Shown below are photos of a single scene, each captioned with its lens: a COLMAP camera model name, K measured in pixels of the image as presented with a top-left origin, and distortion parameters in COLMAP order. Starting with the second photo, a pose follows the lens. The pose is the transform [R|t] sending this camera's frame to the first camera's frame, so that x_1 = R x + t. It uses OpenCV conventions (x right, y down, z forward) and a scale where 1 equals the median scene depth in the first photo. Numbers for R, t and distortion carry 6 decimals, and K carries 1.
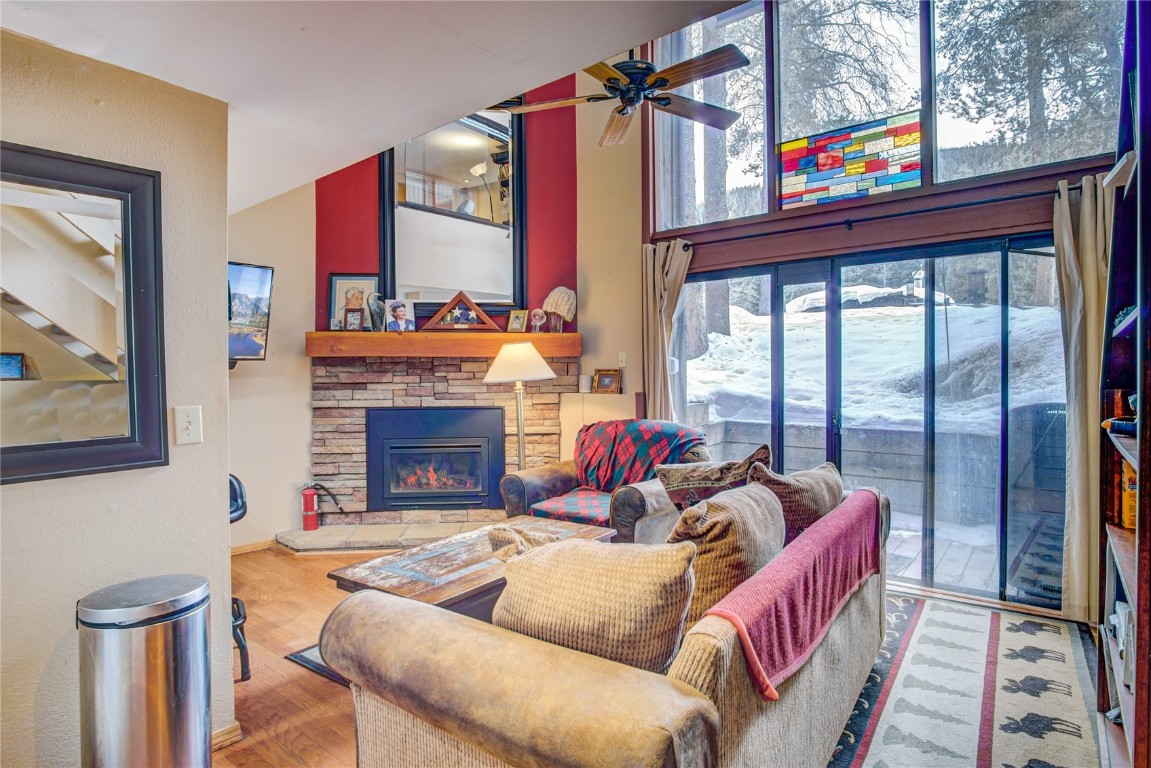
lens RADIAL K [[614.5, 0, 574.7], [0, 614.5, 382.3], [0, 0, 1]] dist [-0.031546, 0.006309]
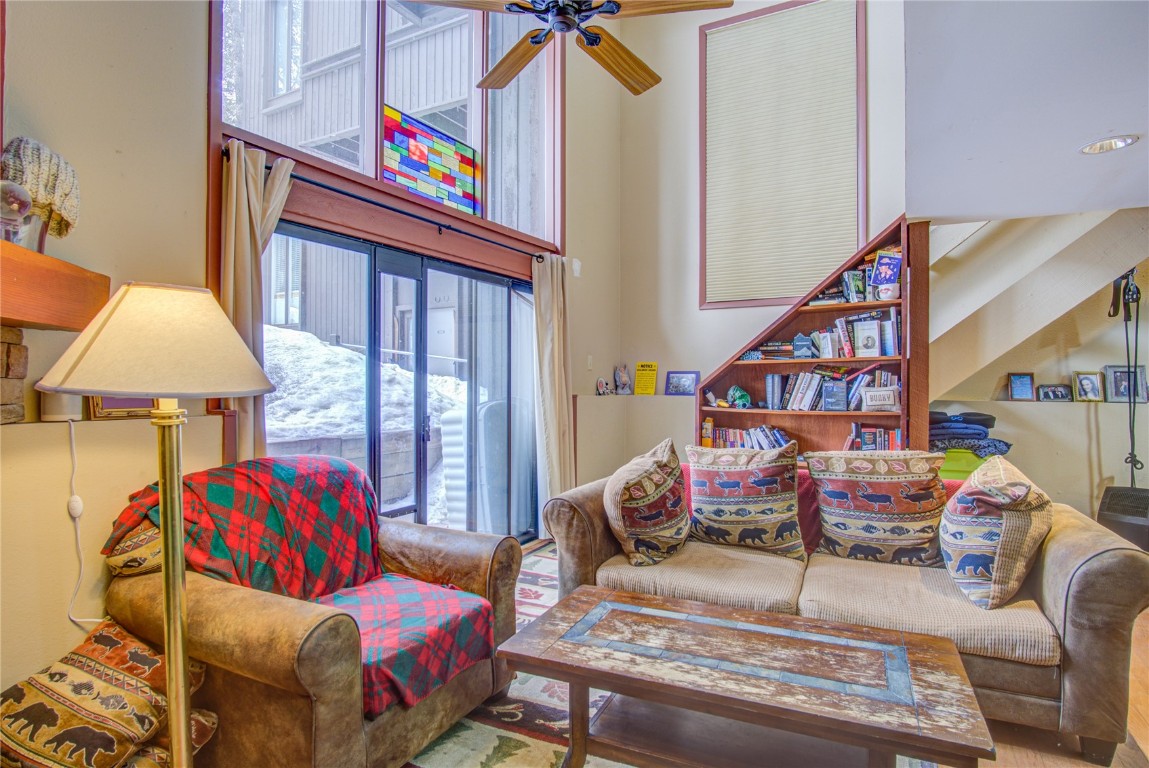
lens RADIAL K [[613.4, 0, 572.3], [0, 613.4, 385.4], [0, 0, 1]] dist [-0.031546, 0.006309]
pose [[-0.169355, -0.001582, 0.985554, -0.565636], [0.009685, 0.999948, 0.003269, -0.005012], [-0.985508, 0.010099, -0.169331, 0.958799]]
